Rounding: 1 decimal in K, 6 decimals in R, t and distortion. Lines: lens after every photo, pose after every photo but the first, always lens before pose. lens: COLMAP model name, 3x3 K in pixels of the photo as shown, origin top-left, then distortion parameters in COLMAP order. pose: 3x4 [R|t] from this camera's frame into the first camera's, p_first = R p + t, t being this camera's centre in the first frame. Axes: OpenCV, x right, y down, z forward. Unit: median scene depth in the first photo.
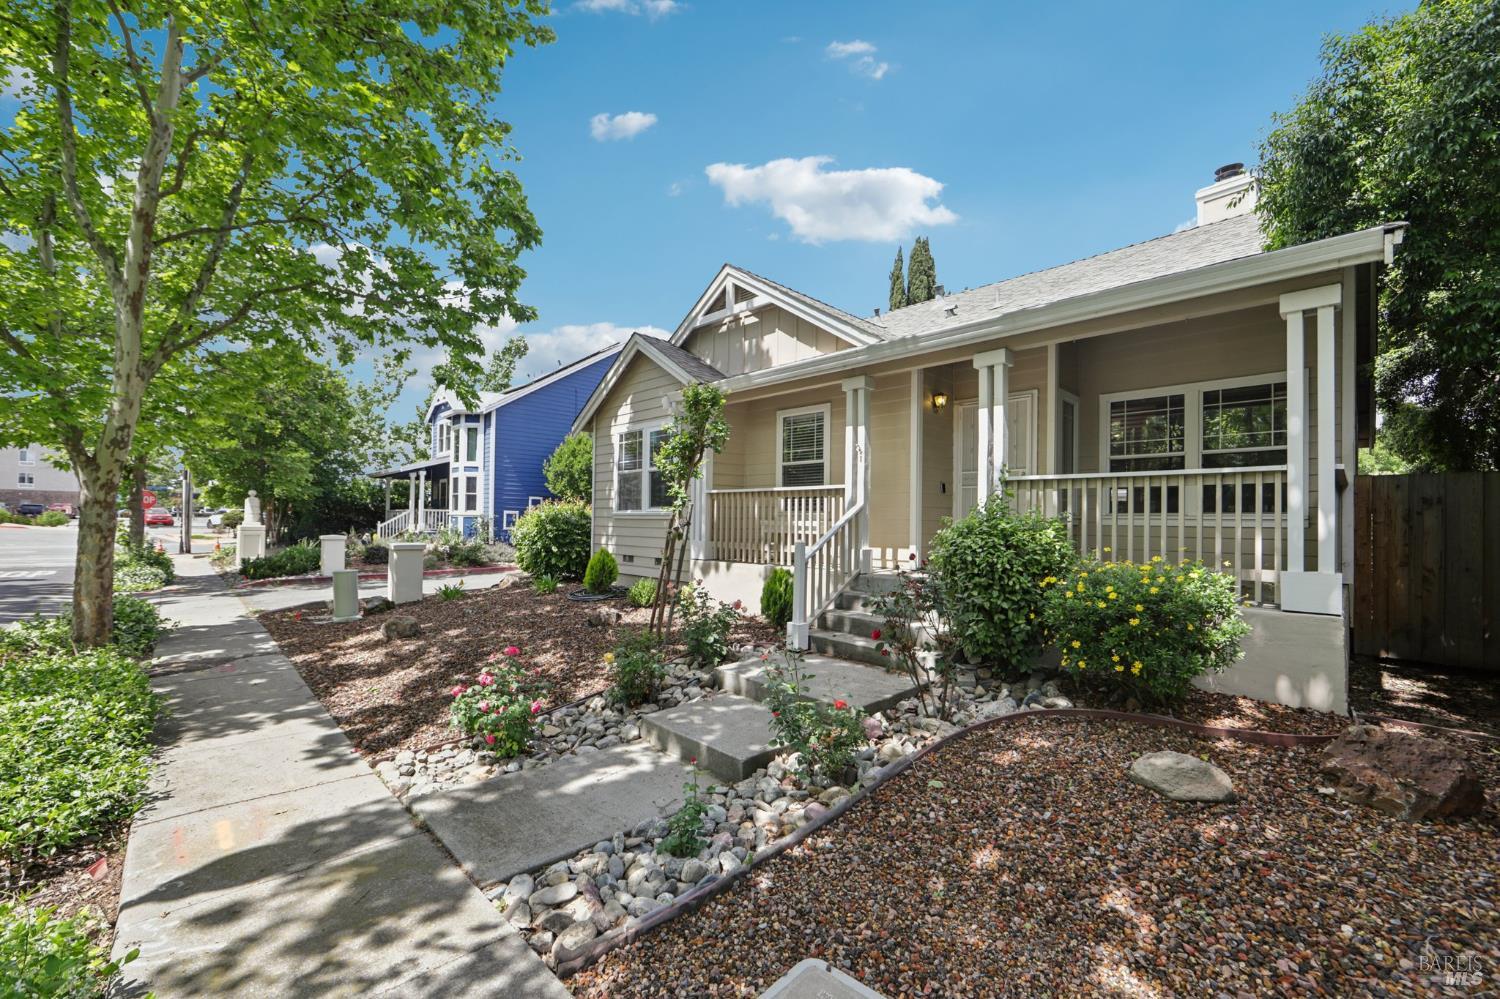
lens RADIAL K [[598.5, 0, 756.9], [0, 598.5, 508.4], [0, 0, 1]] dist [-0.016862, 0.003406]
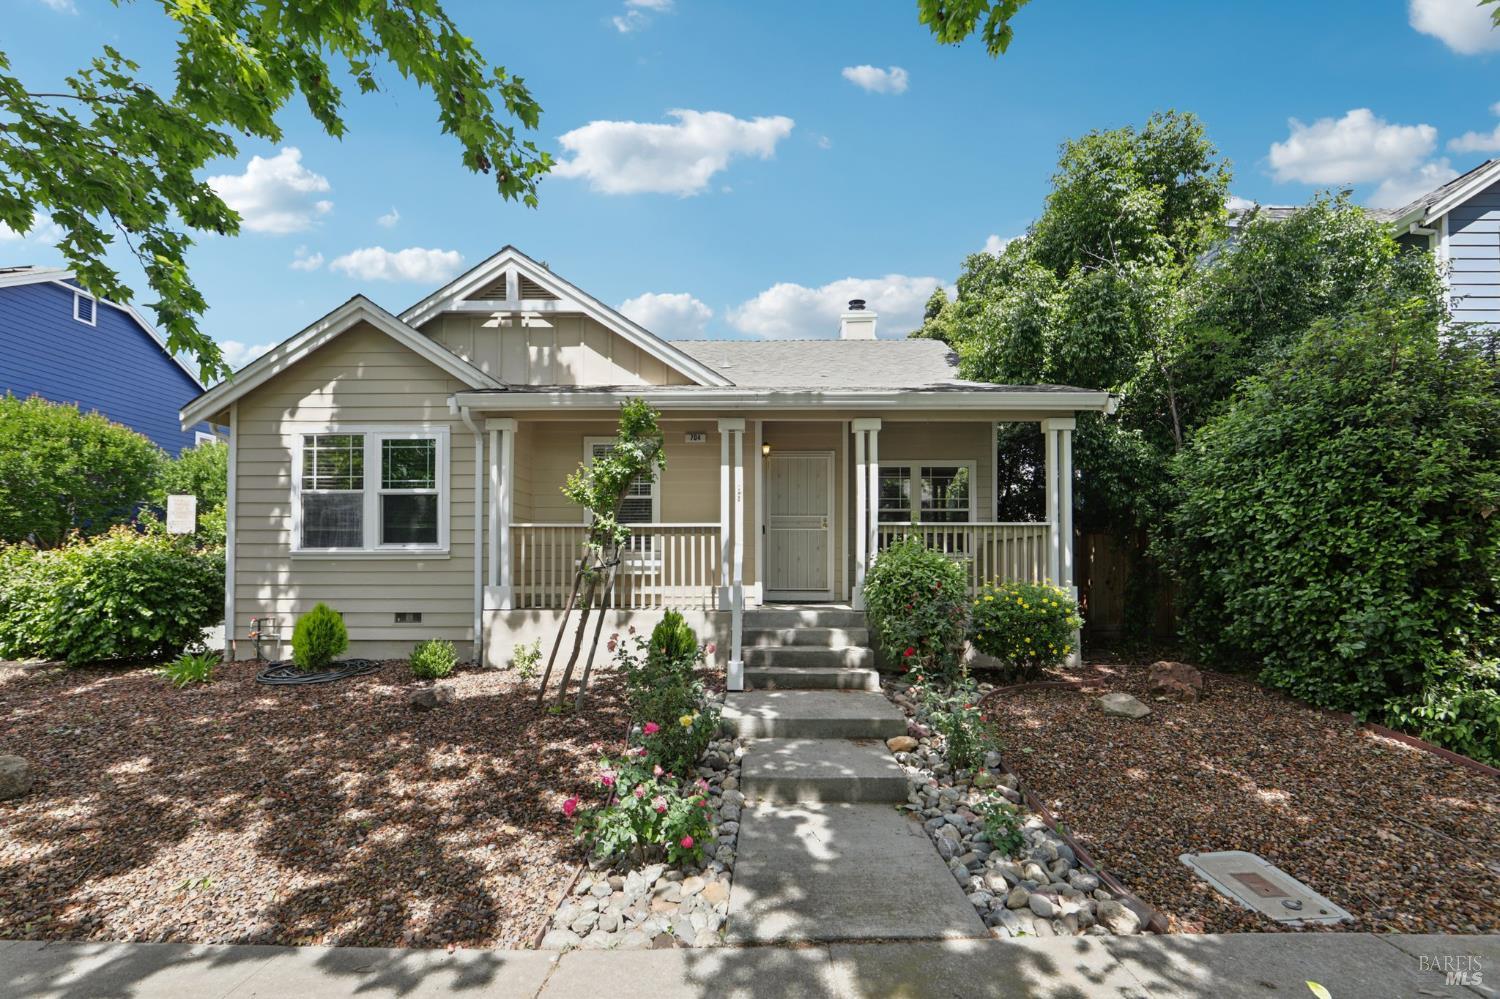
lens RADIAL K [[598.5, 0, 807.7], [0, 598.5, 554.4], [0, 0, 1]] dist [-0.016862, 0.003406]
pose [[0.704163, 0.002036, 0.710036, -0.460428], [-0.005033, 0.999985, 0.002124, 0.009594], [-0.710021, -0.005069, 0.704162, 0.187685]]
